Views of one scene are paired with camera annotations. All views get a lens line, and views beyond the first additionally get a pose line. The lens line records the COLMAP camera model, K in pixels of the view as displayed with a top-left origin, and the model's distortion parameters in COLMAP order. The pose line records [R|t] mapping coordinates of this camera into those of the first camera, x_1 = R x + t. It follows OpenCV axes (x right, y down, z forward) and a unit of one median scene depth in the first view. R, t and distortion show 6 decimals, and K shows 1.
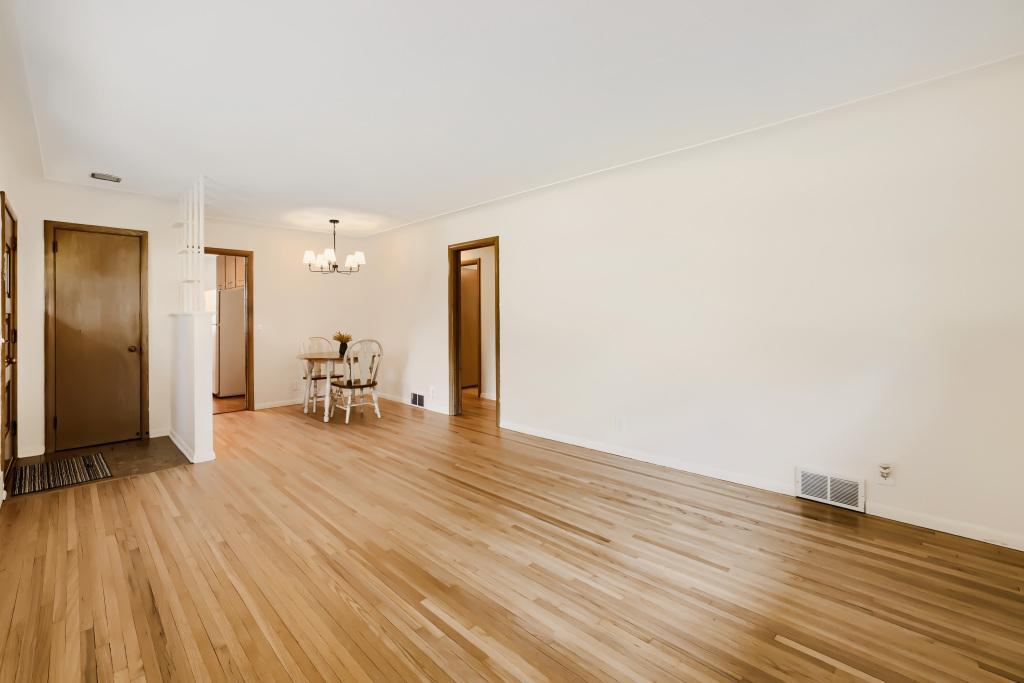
lens RADIAL K [[437.4, 0, 497.7], [0, 437.4, 316.8], [0, 0, 1]] dist [-0.030312, 0.011225]
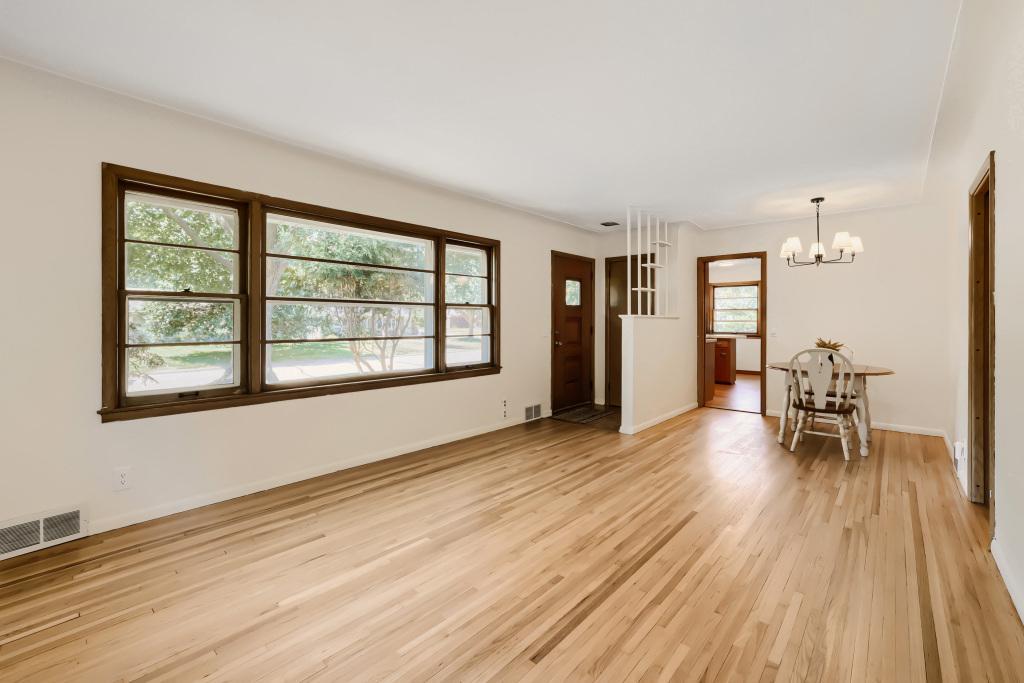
lens RADIAL K [[437.4, 0, 513.8], [0, 437.4, 321.6], [0, 0, 1]] dist [-0.030312, 0.011225]
pose [[0.067804, 0.004679, -0.997688, 0.785288], [-0.000243, 0.999989, 0.004673, 0.001493], [0.997699, -0.000074, 0.067804, 0.805311]]
